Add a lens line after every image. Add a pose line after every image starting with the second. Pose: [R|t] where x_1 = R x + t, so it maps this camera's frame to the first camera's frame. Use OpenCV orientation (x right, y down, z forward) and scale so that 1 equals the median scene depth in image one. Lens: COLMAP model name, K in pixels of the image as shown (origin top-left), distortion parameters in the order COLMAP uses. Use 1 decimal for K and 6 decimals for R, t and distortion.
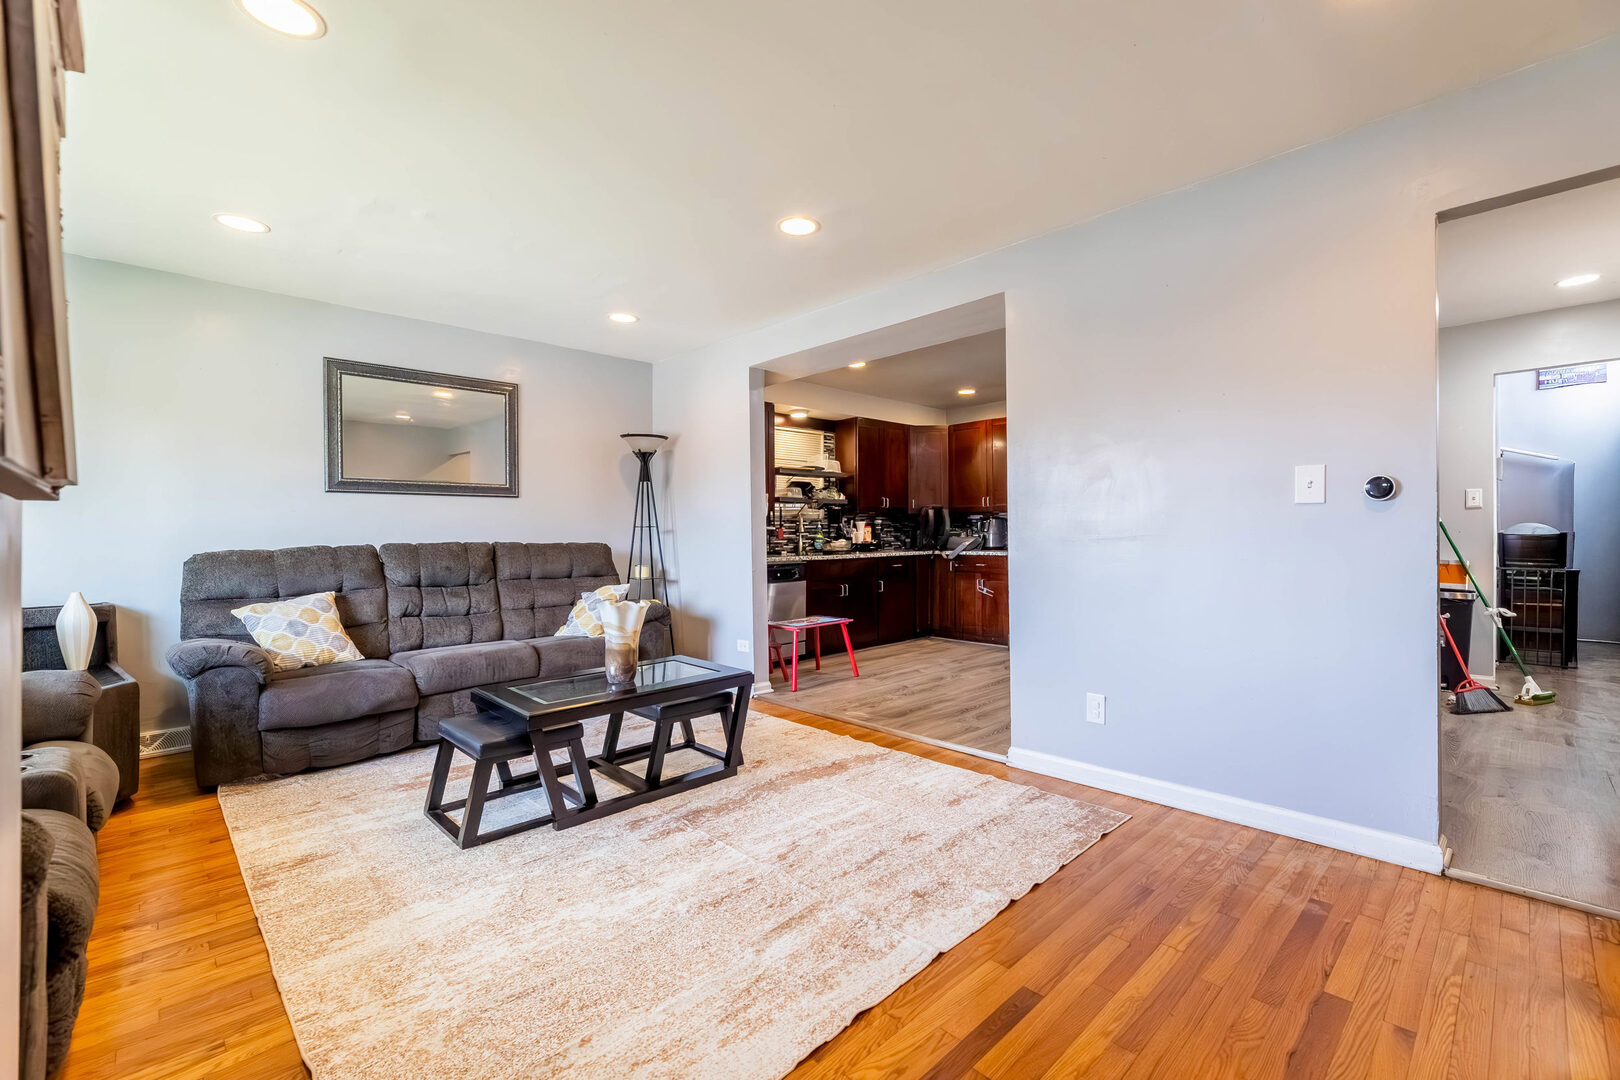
lens RADIAL K [[697.6, 0, 817.9], [0, 697.6, 540.0], [0, 0, 1]] dist [0.002117, 0.000183]
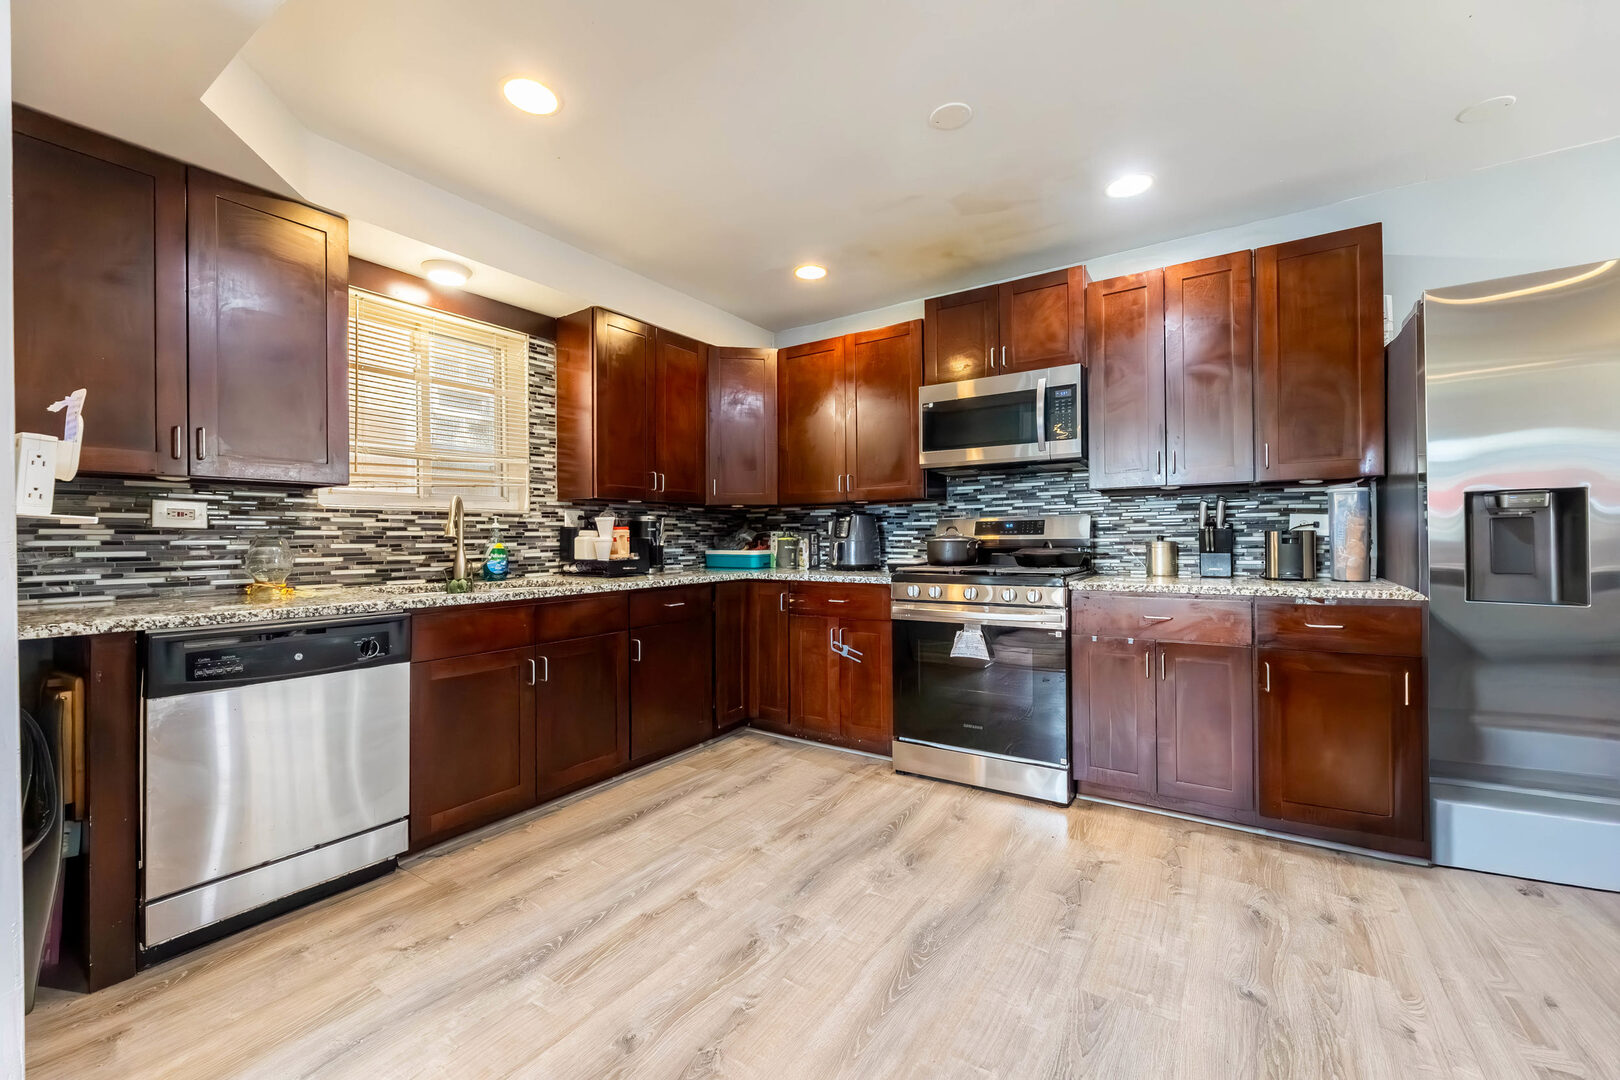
lens RADIAL K [[654.0, 0, 807.0], [0, 654.0, 542.6], [0, 0, 1]] dist [0.001550, -0.001050]
pose [[0.973593, 0.000669, 0.228291, 0.095150], [0.001373, 0.999960, -0.008787, -0.003587], [-0.228288, 0.008869, 0.973553, 0.504528]]
